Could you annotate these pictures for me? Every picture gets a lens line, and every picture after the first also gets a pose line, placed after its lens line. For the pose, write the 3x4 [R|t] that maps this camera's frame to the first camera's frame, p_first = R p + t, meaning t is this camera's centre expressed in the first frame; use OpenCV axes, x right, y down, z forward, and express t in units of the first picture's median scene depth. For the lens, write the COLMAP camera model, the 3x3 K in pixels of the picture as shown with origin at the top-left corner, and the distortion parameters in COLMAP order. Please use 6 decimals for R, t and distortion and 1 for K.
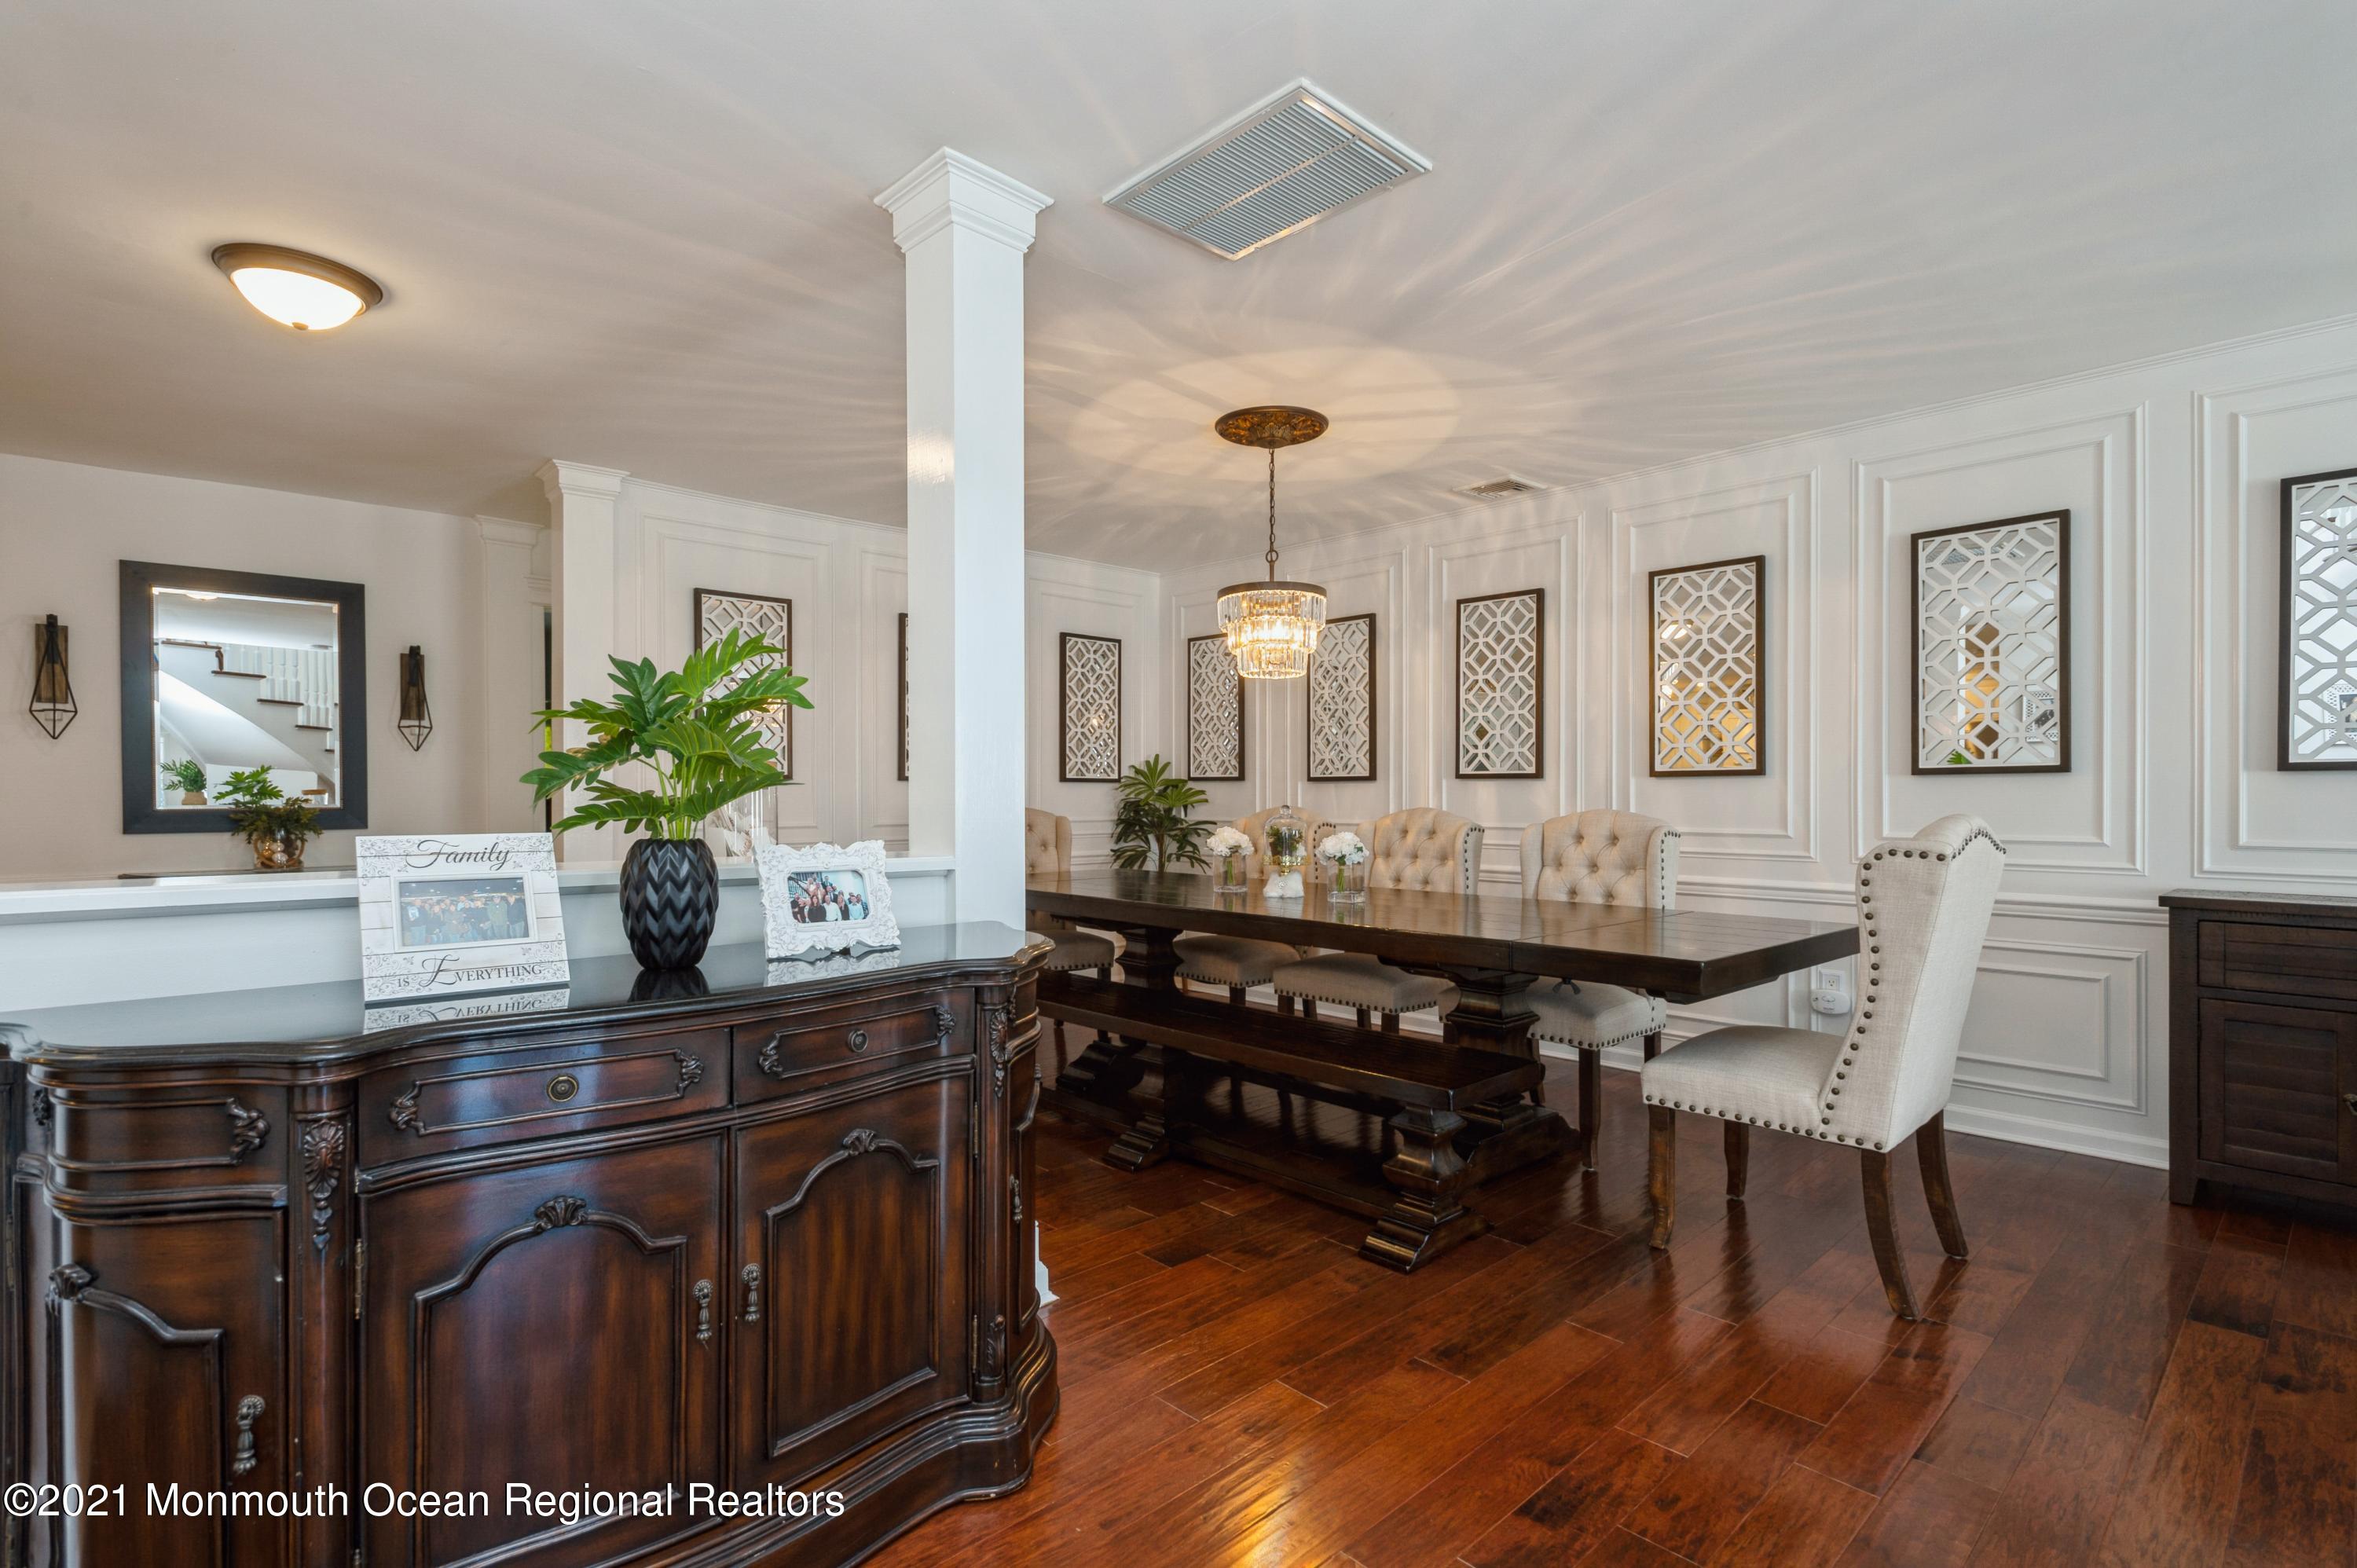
lens RADIAL K [[1109.7, 0, 1189.0], [0, 1109.7, 799.5], [0, 0, 1]] dist [0.018118, -0.004081]
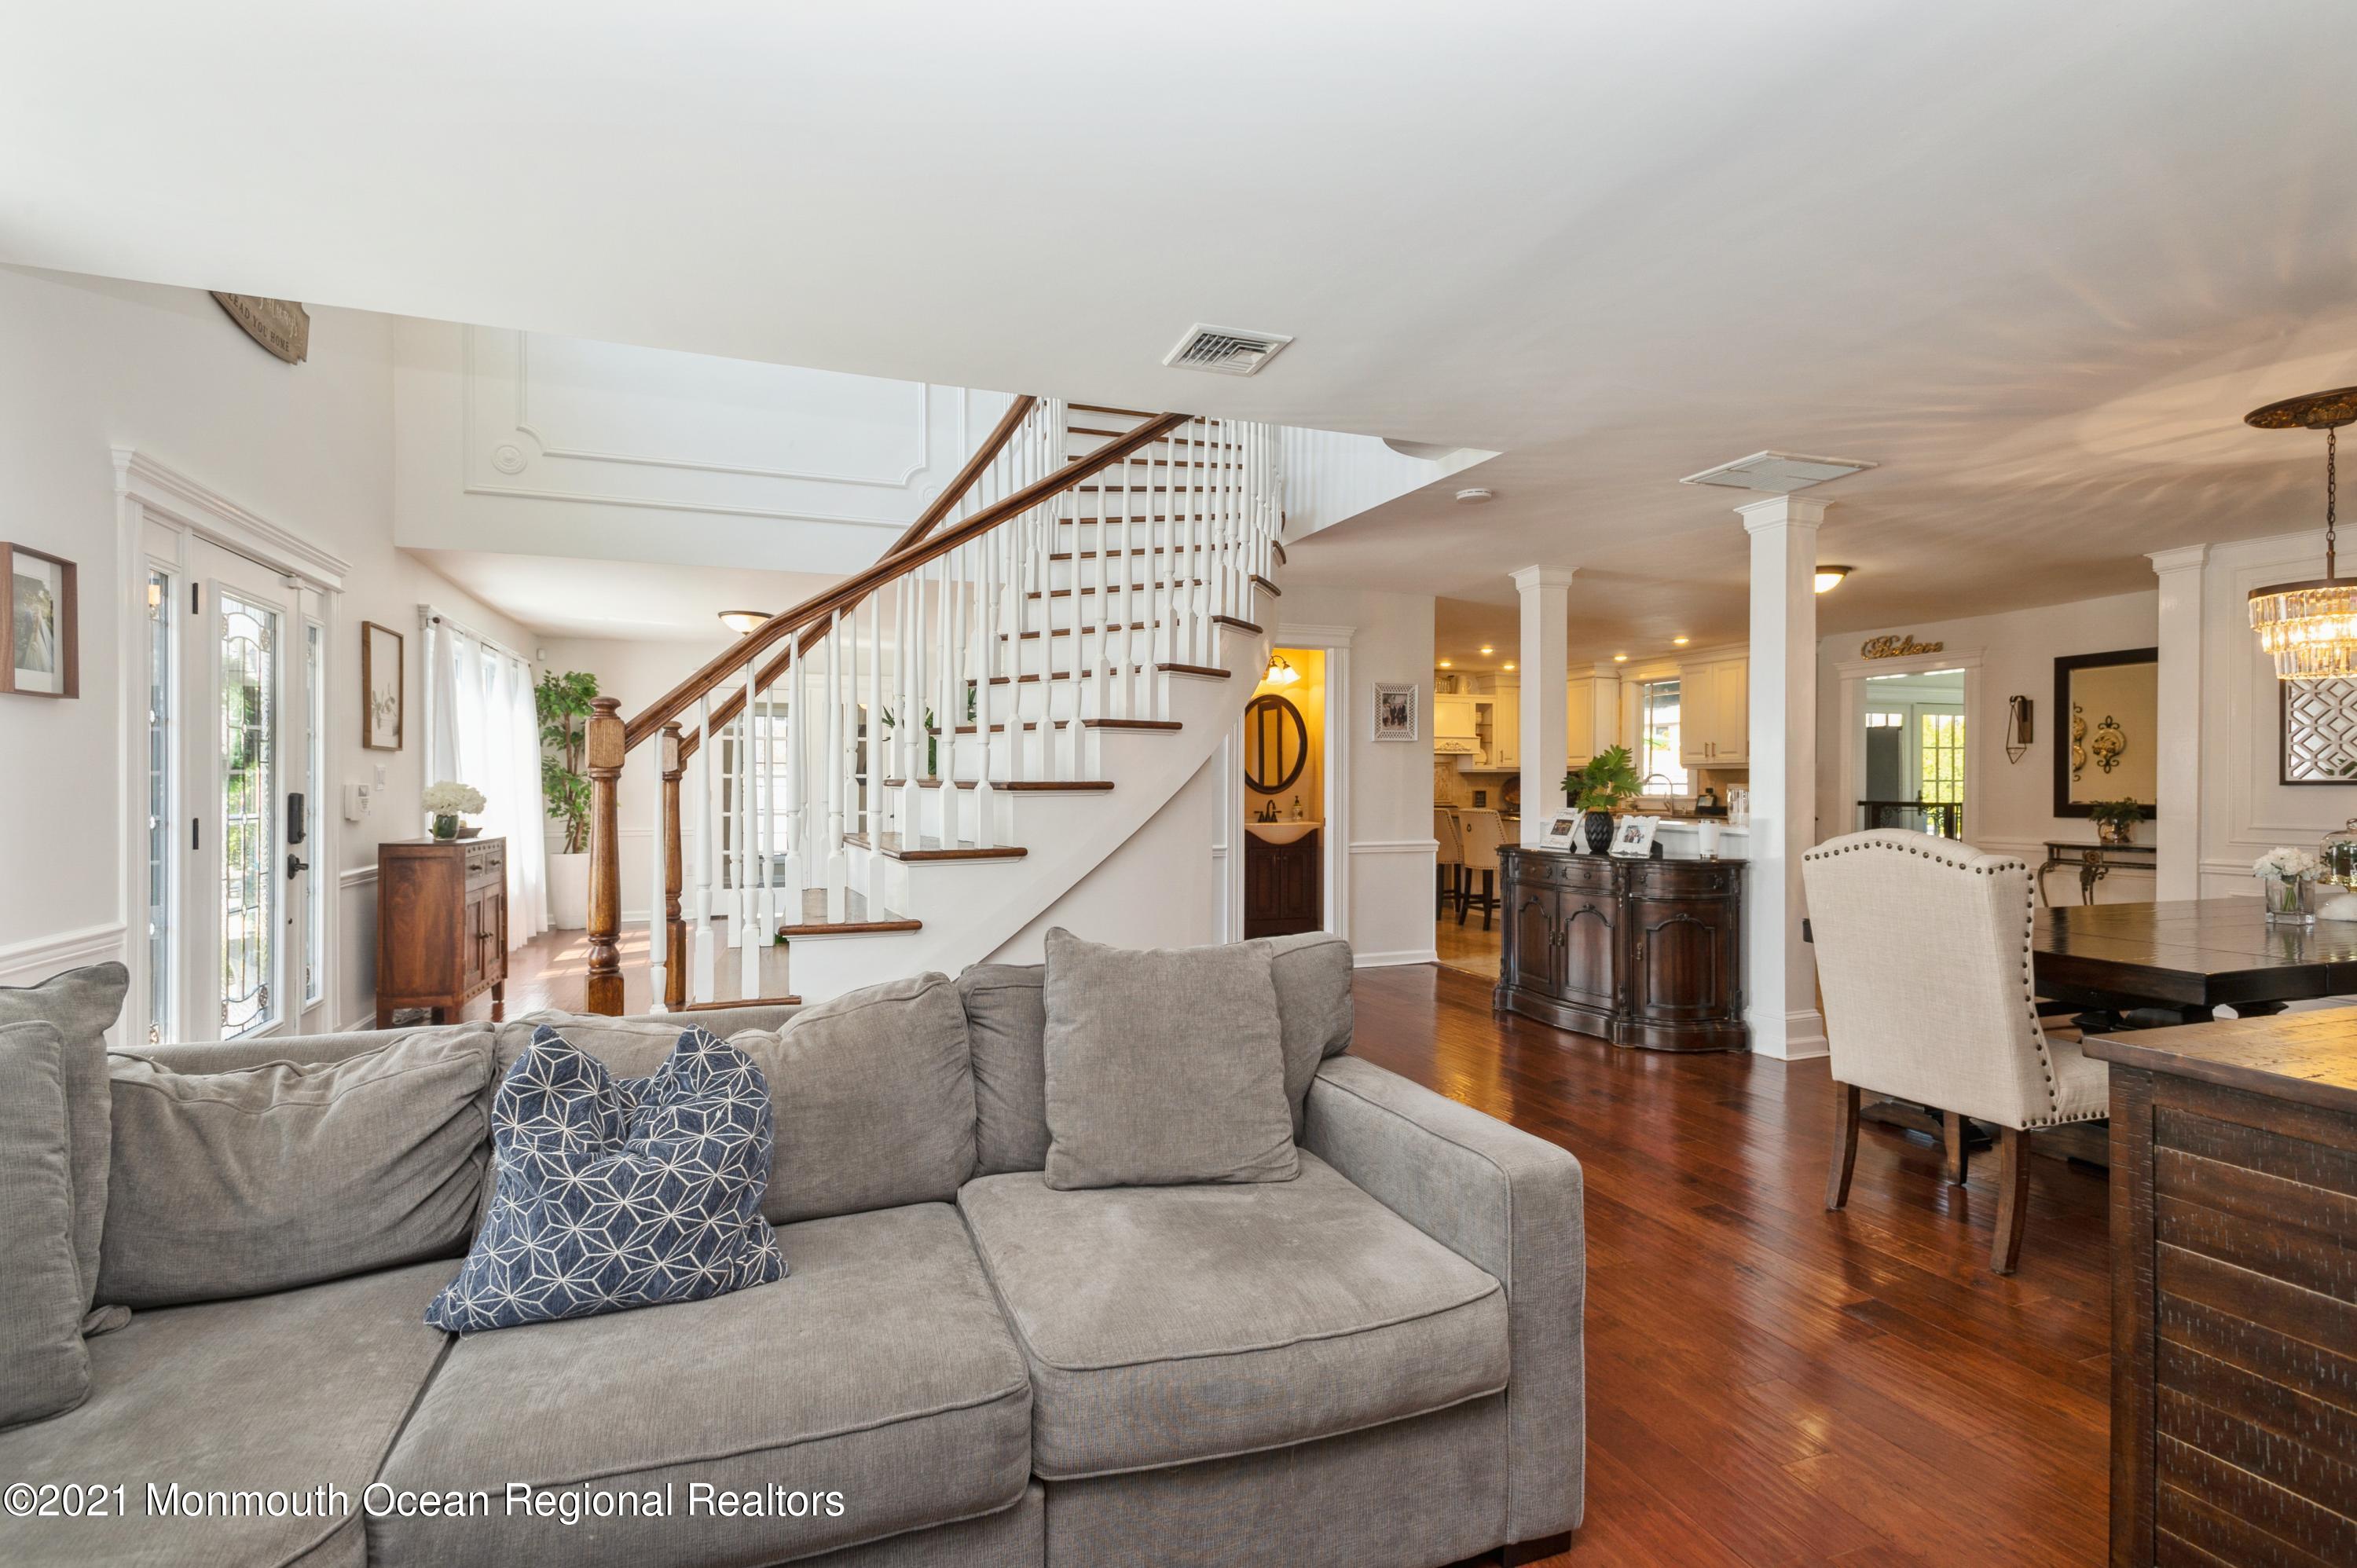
lens RADIAL K [[1109.7, 0, 1178.9], [0, 1109.7, 790.7], [0, 0, 1]] dist [0.018118, -0.004081]
pose [[-0.388692, 0.006842, -0.921342, 1.261929], [-0.006465, 0.999928, 0.010153, -0.019718], [0.921345, 0.009903, -0.388620, 0.471541]]
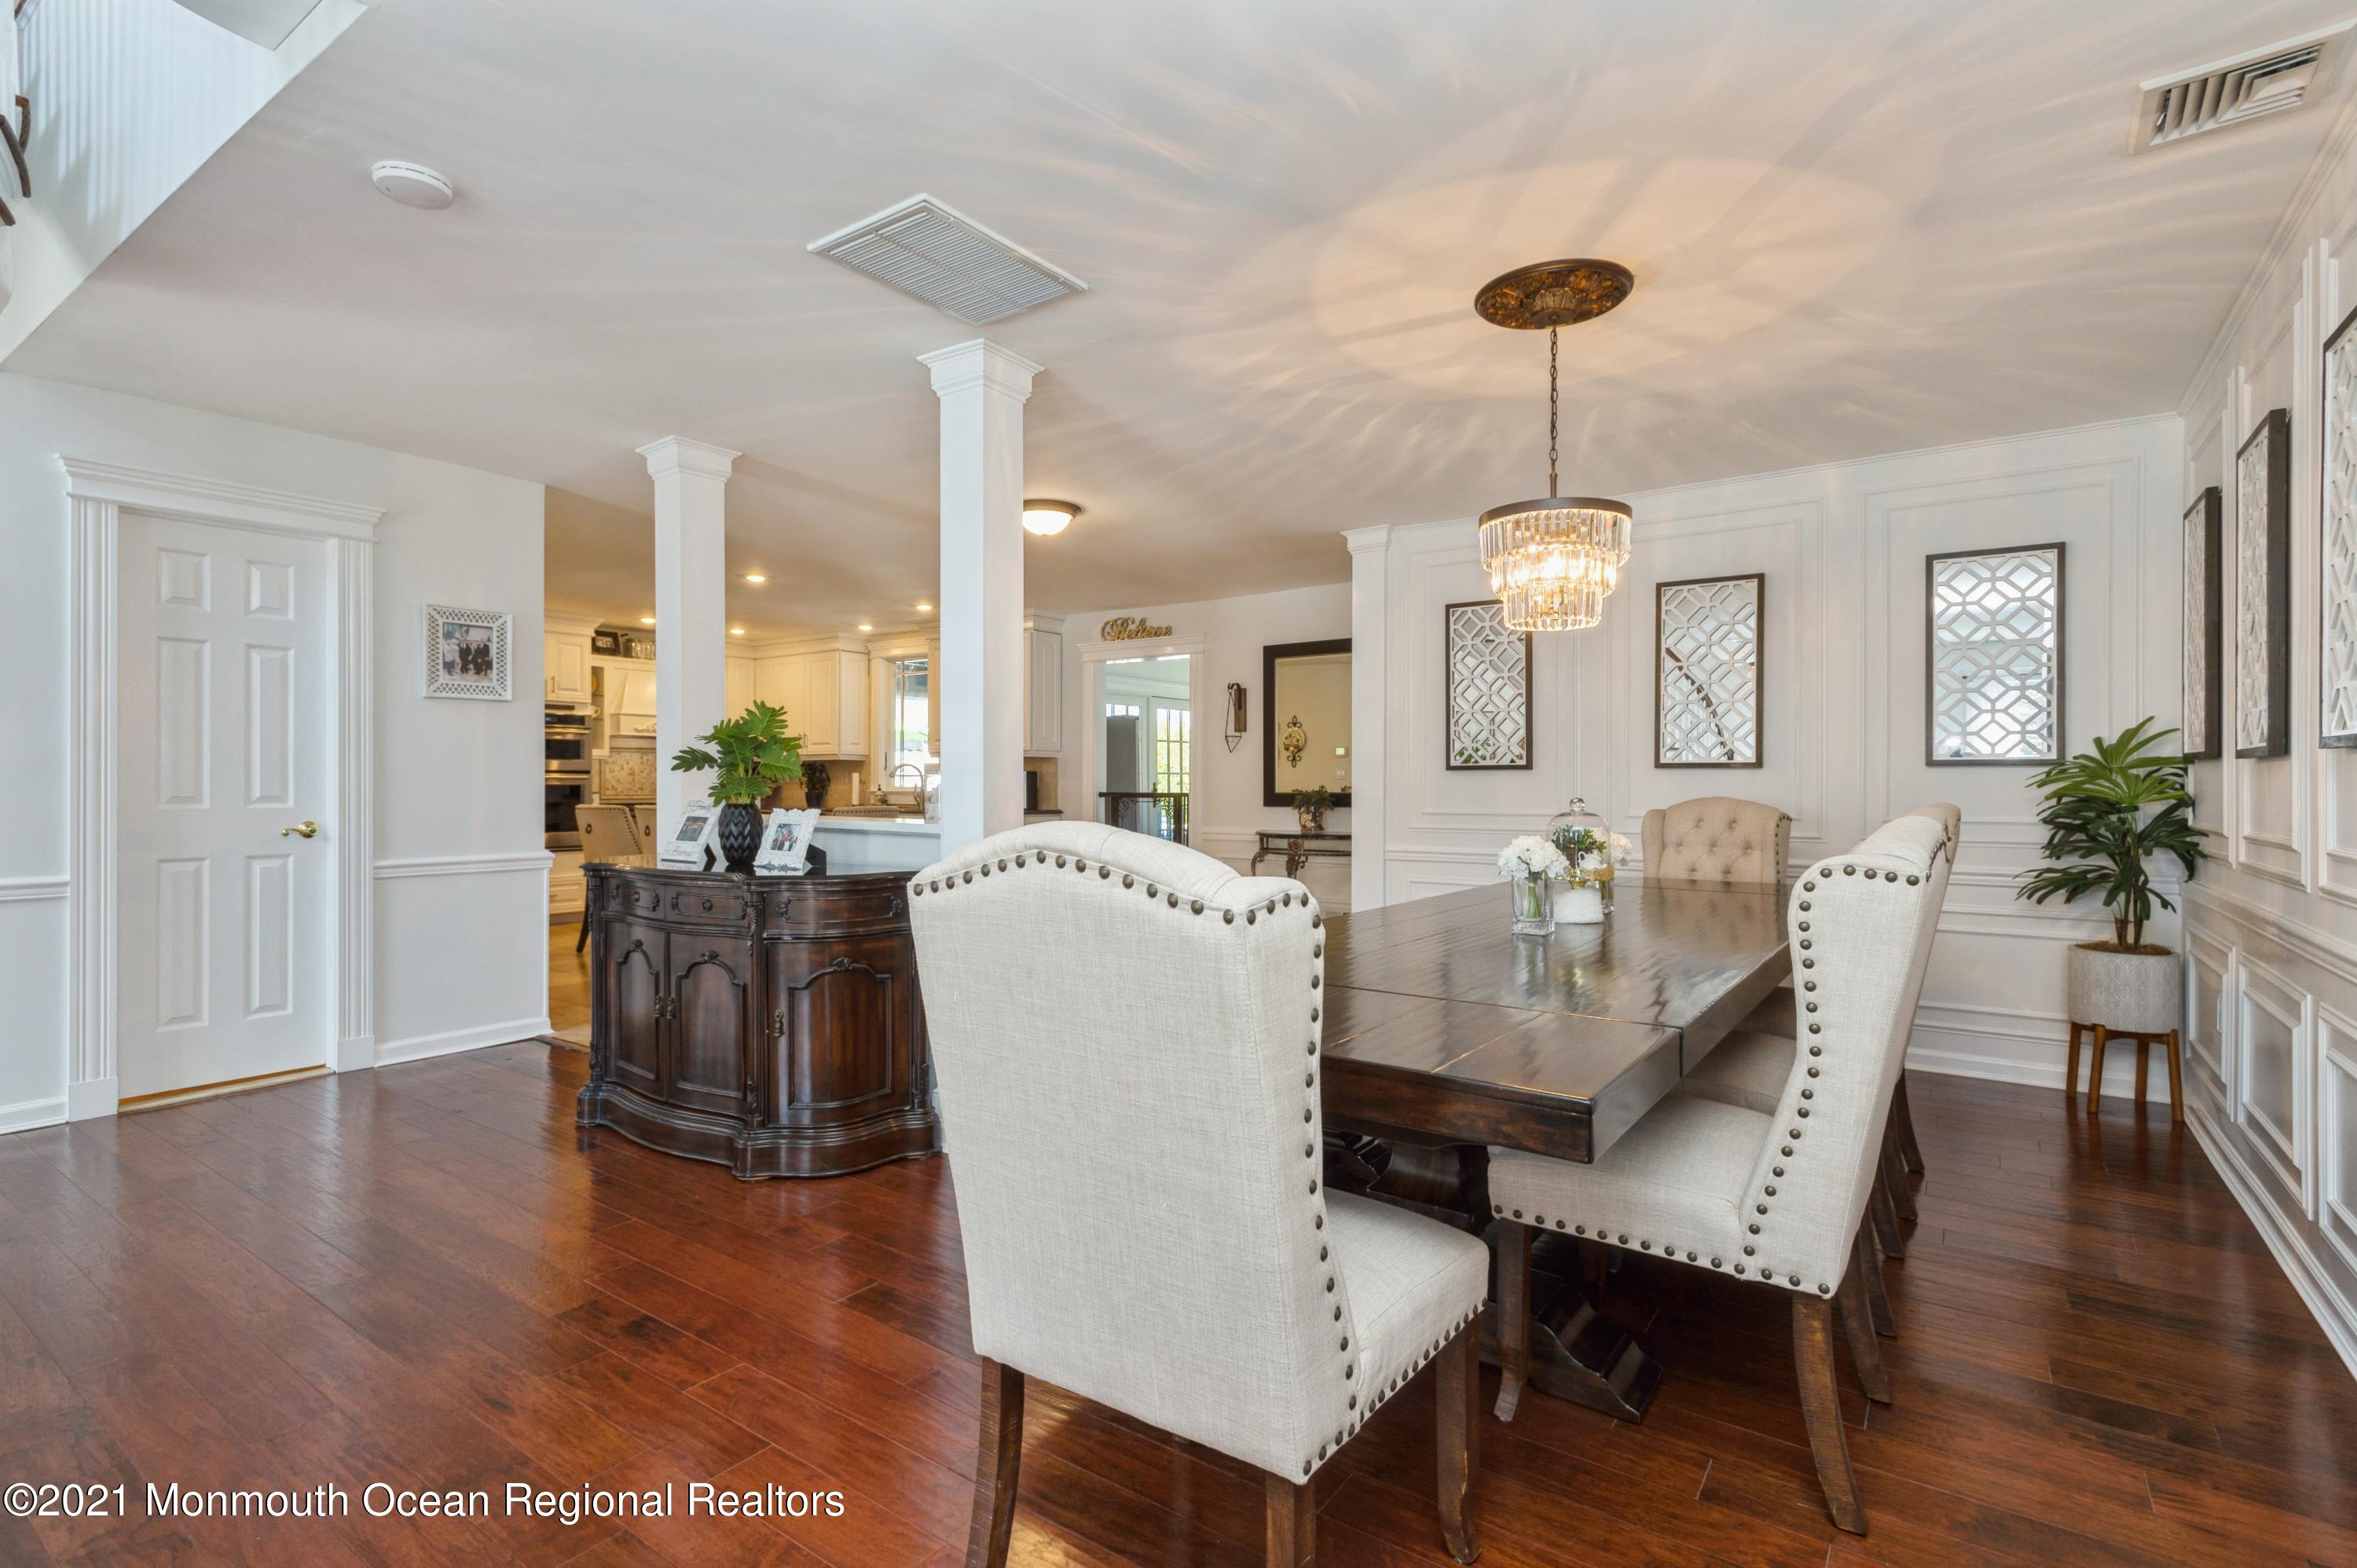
lens RADIAL K [[1109.7, 0, 1162.1], [0, 1109.7, 783.4], [0, 0, 1]] dist [0.018118, -0.004081]
pose [[0.187848, 0.001166, -0.982197, 0.742547], [-0.007388, 0.999973, -0.000225, -0.002244], [0.982170, 0.007299, 0.187852, 0.580620]]
